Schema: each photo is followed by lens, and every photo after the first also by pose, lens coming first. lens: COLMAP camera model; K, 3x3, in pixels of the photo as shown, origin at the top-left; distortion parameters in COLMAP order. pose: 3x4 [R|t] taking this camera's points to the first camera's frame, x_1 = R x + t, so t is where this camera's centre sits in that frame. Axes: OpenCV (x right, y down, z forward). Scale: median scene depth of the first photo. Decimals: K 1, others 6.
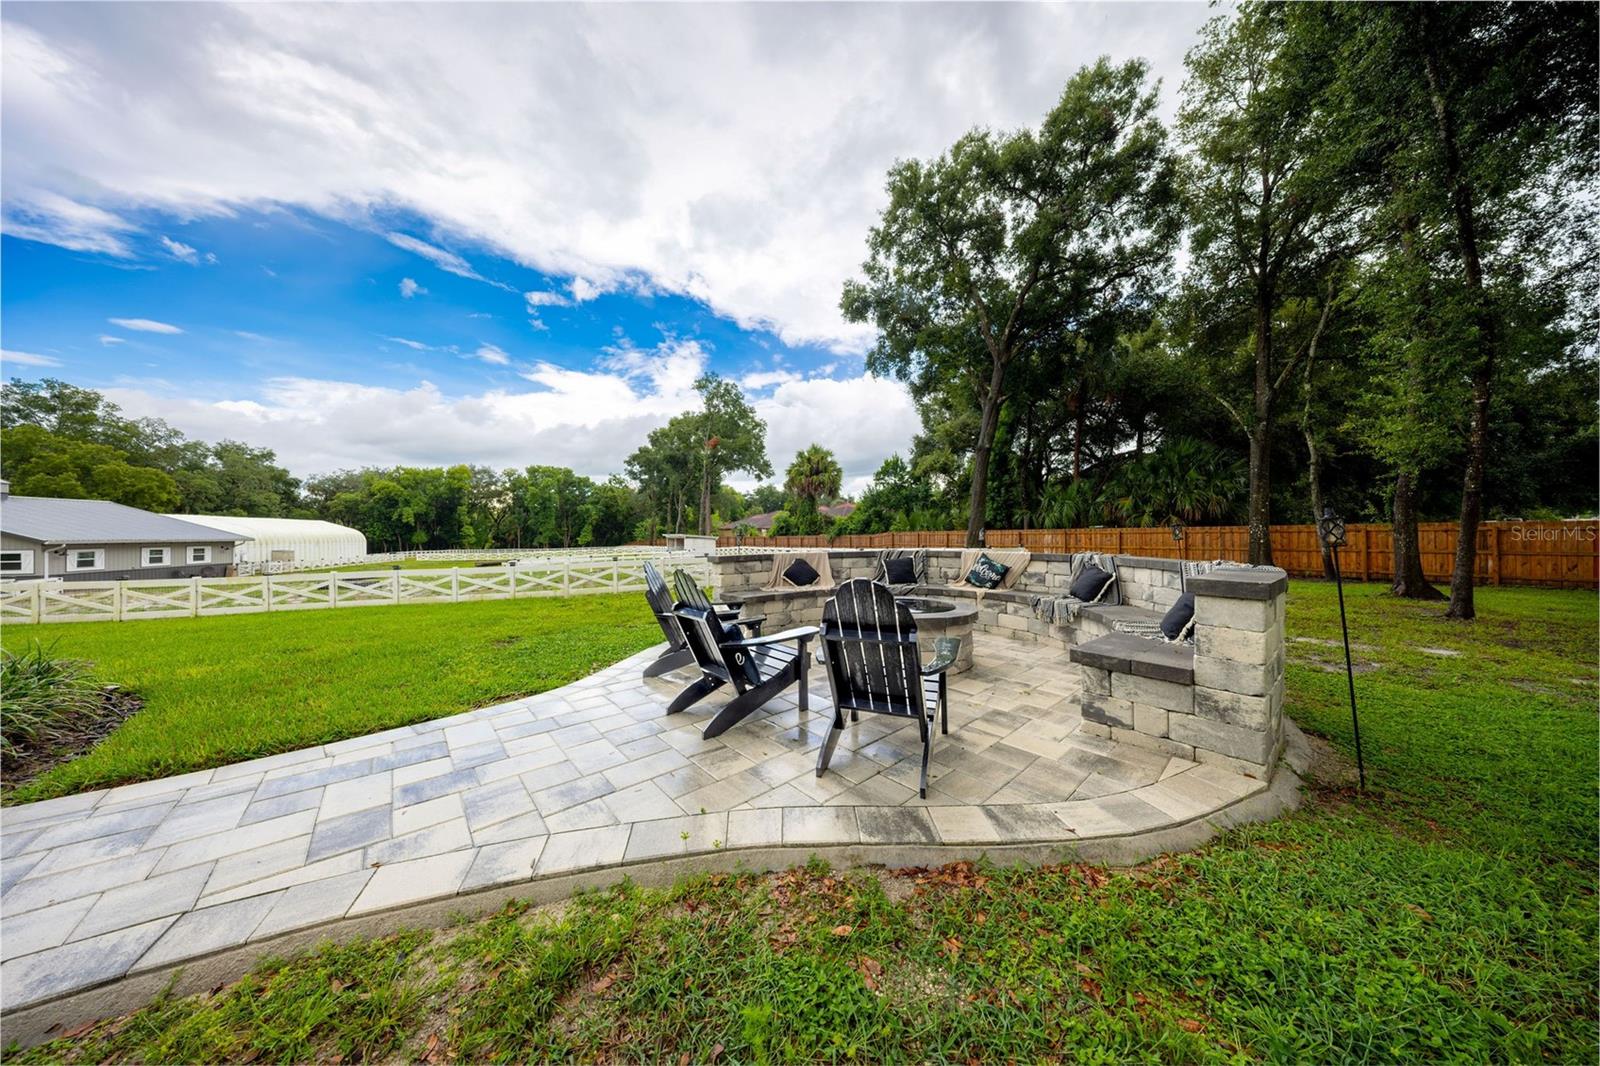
lens RADIAL K [[462.7, 0, 800.0], [0, 462.7, 533.0], [0, 0, 1]] dist [-0.000631, -0.000140]
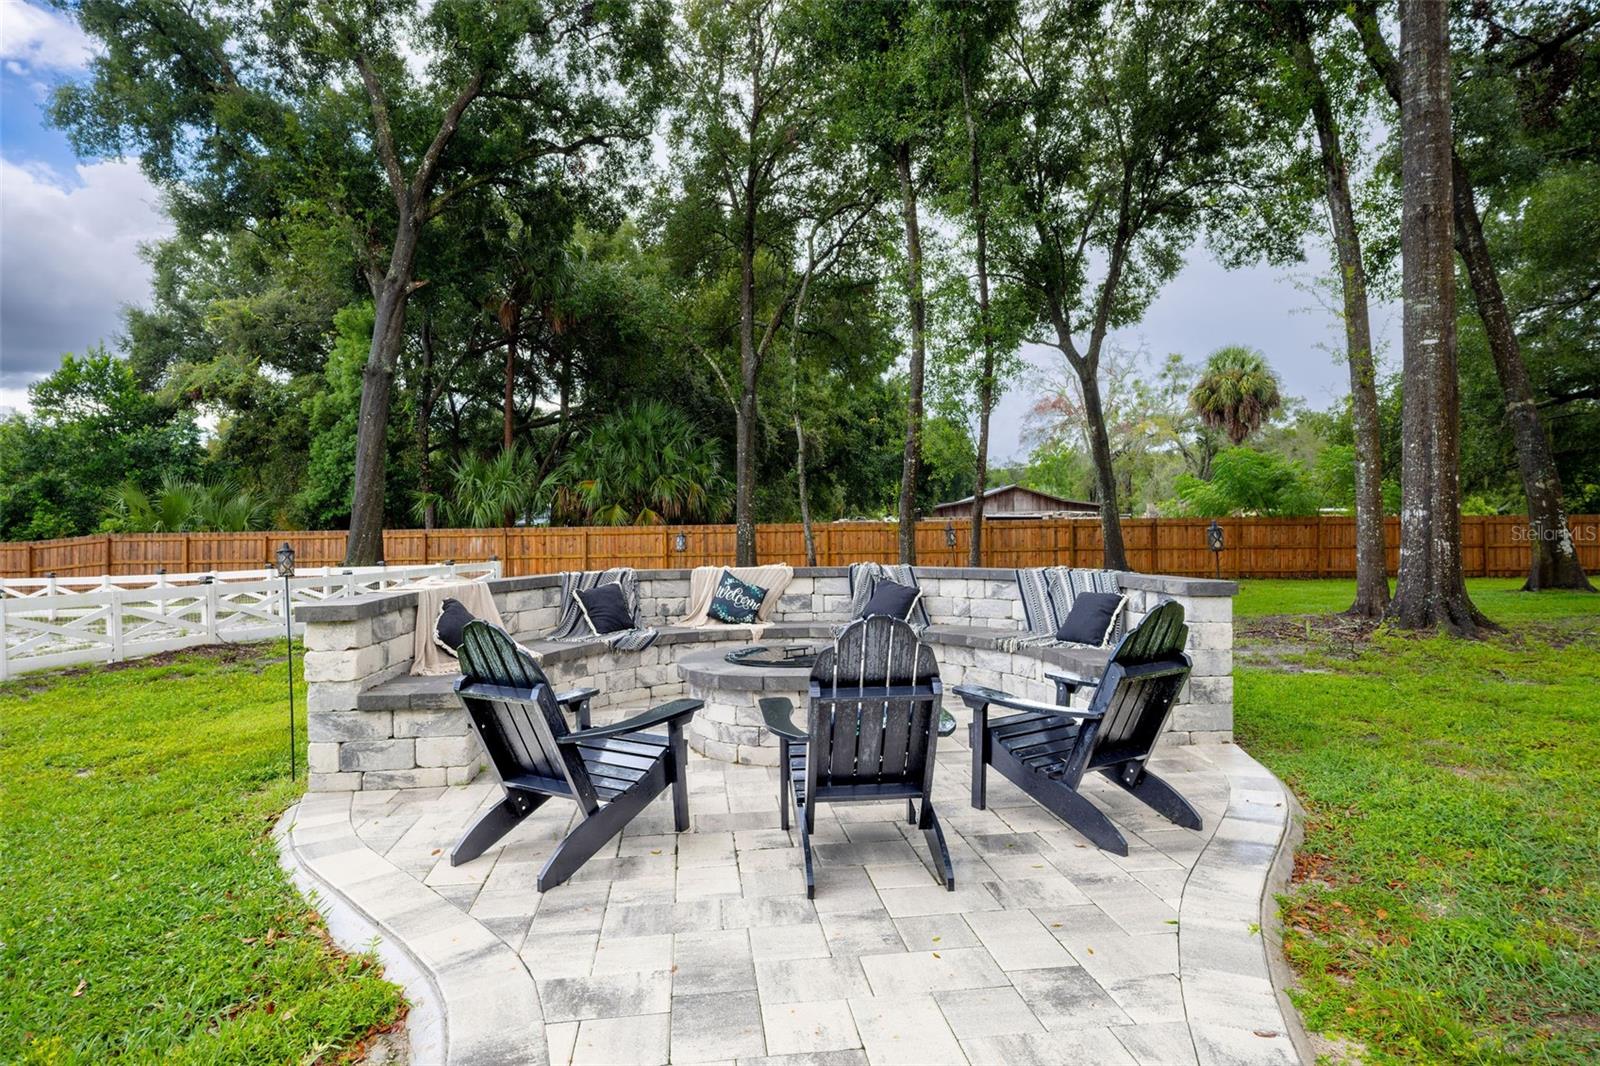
lens RADIAL K [[864.3, 0, 800.0], [0, 864.3, 533.0], [0, 0, 1]] dist [0.017767, 0.000217]
pose [[0.574399, -0.005302, 0.818558, -0.146077], [0.005690, 0.999981, 0.002484, -0.003186], [-0.818556, 0.003231, 0.574418, 0.058382]]
